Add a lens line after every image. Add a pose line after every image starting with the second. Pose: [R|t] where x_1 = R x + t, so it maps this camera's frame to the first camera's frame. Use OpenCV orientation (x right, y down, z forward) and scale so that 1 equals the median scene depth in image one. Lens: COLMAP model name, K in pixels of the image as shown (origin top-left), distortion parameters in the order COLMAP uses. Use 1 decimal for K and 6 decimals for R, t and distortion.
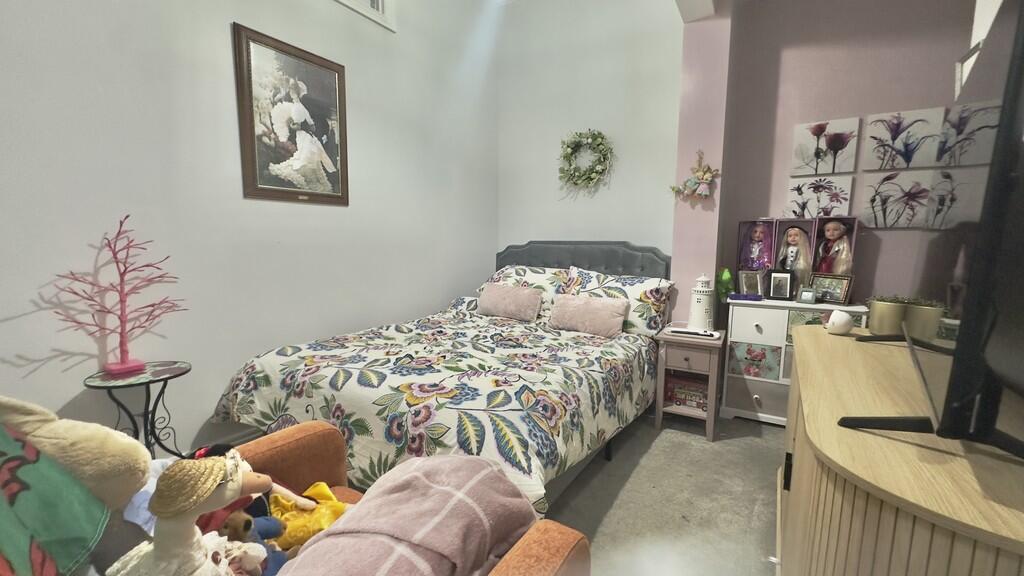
lens RADIAL K [[409.4, 0, 509.9], [0, 409.4, 288.5], [0, 0, 1]] dist [-0.003388, 0.000493]
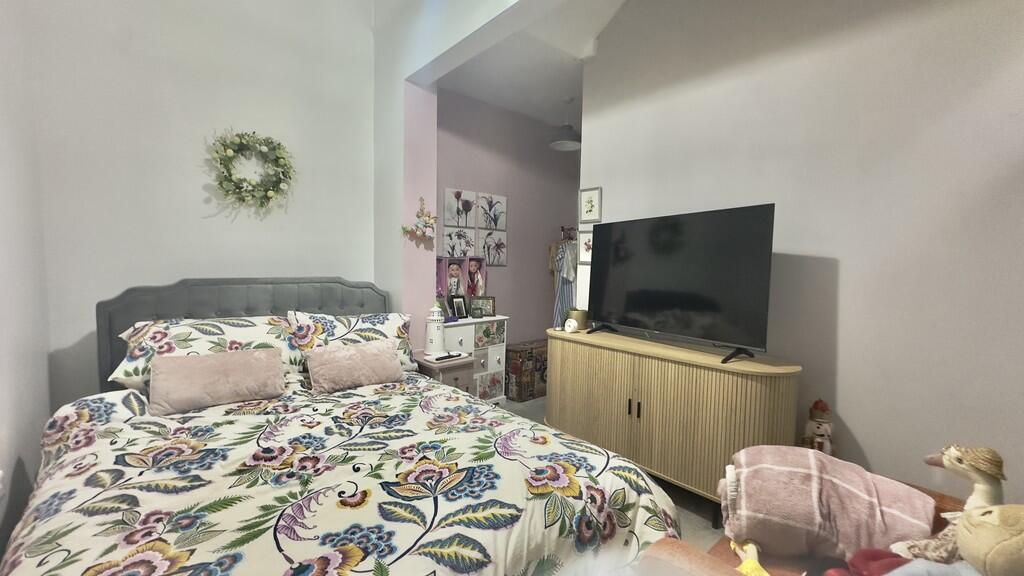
lens RADIAL K [[409.4, 0, 509.9], [0, 409.4, 288.5], [0, 0, 1]] dist [-0.003388, 0.000493]
pose [[0.279096, -0.060675, 0.958344, -0.567397], [0.099774, 0.994432, 0.033903, -0.098324], [-0.955066, 0.086156, 0.283596, 0.458066]]
